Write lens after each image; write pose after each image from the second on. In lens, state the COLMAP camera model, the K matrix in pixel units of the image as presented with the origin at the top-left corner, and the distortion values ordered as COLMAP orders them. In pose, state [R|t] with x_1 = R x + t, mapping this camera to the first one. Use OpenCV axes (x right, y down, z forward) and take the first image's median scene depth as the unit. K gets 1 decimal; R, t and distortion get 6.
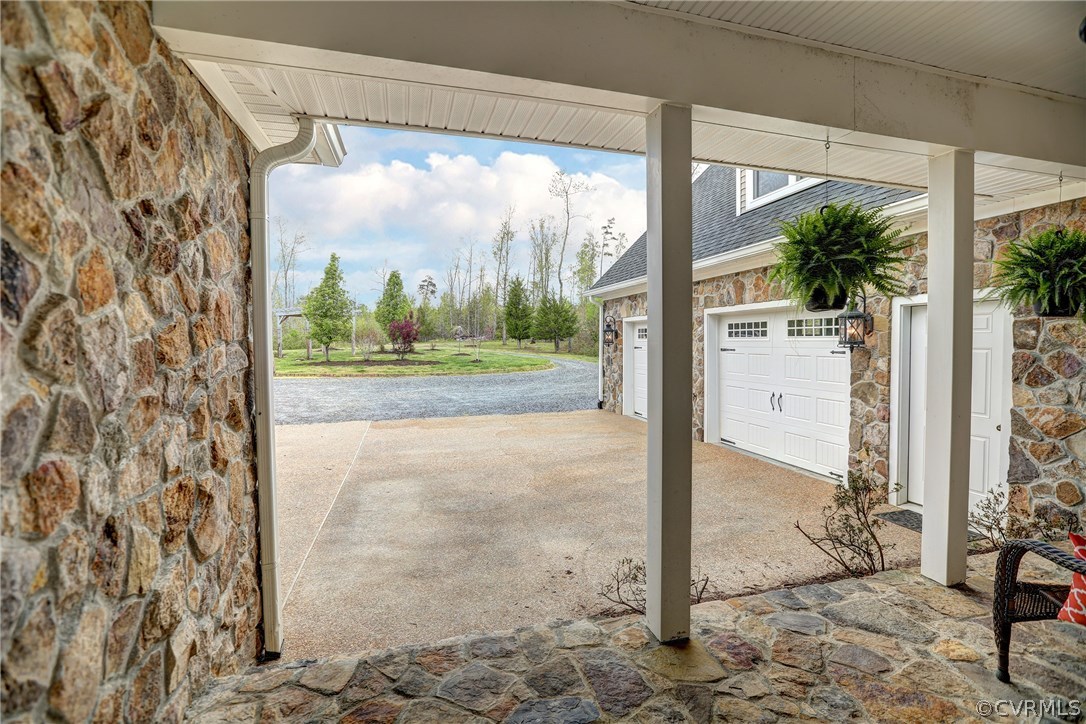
lens RADIAL K [[497.1, 0, 544.2], [0, 497.1, 356.2], [0, 0, 1]] dist [-0.055285, 0.021161]
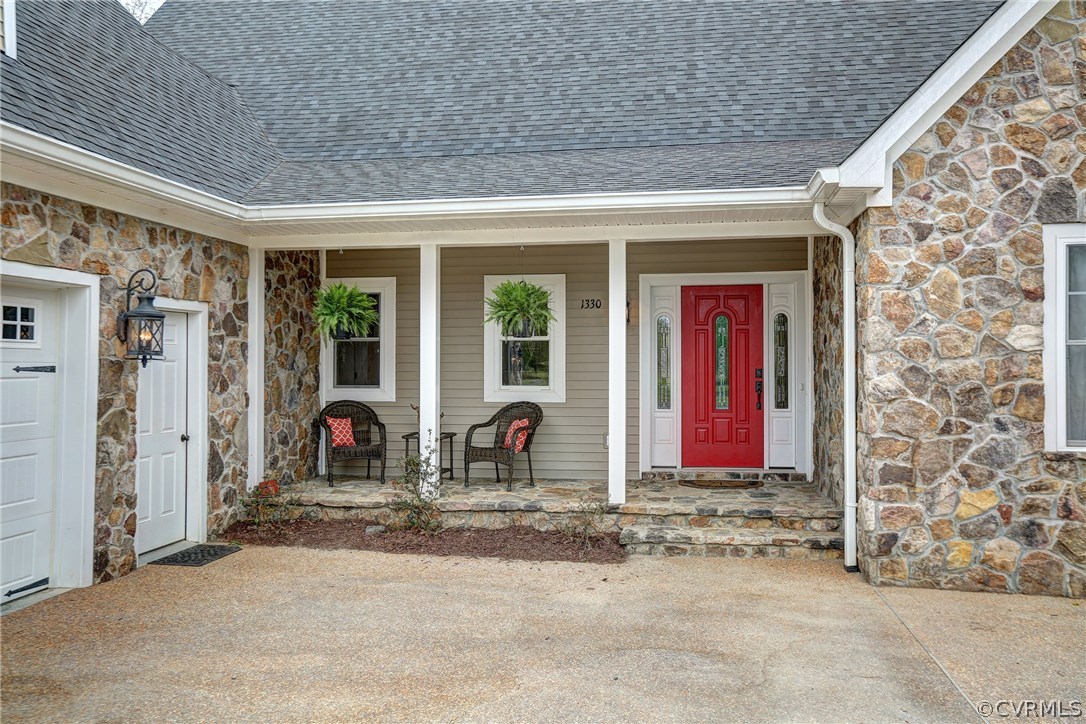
lens RADIAL K [[886.2, 0, 543.0], [0, 886.2, 362.0], [0, 0, 1]] dist [-0.001148, 0.000962]
pose [[-0.907765, 0.002089, 0.419473, -0.325063], [0.012545, 0.999676, 0.022170, -0.027567], [-0.419291, 0.025387, -0.907497, 1.469613]]
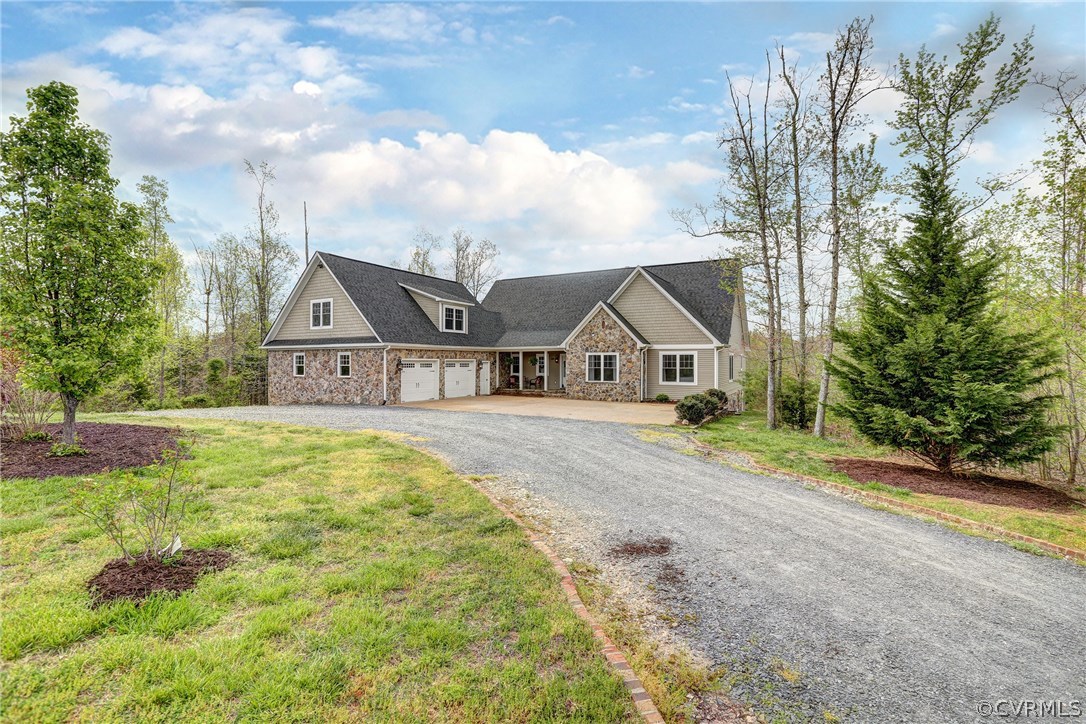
lens RADIAL K [[497.1, 0, 544.2], [0, 497.1, 356.2], [0, 0, 1]] dist [-0.055285, 0.021161]
pose [[-0.718840, 0.008999, 0.695118, -3.032155], [0.019129, 0.999794, 0.006838, -0.150320], [-0.694913, 0.018212, -0.718863, 3.580555]]
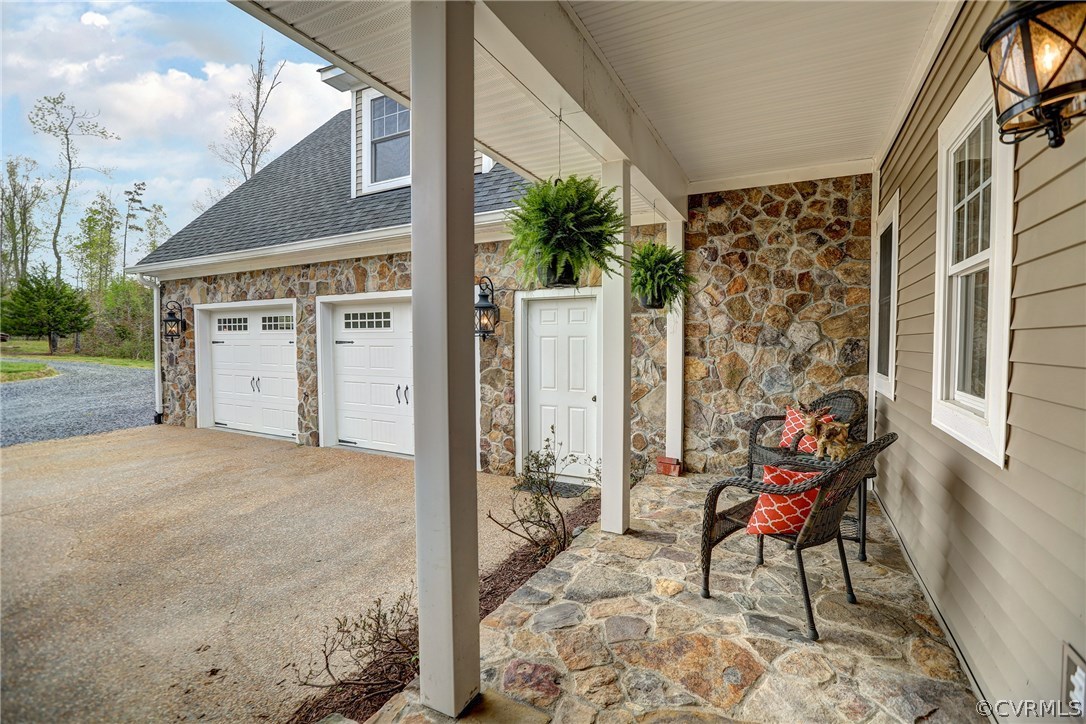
lens RADIAL K [[497.1, 0, 544.2], [0, 497.1, 356.2], [0, 0, 1]] dist [-0.055285, 0.021161]
pose [[0.672472, -0.020612, 0.739836, -0.064907], [0.019330, 0.999760, 0.010284, 0.012662], [-0.739871, 0.007386, 0.672709, 0.133190]]
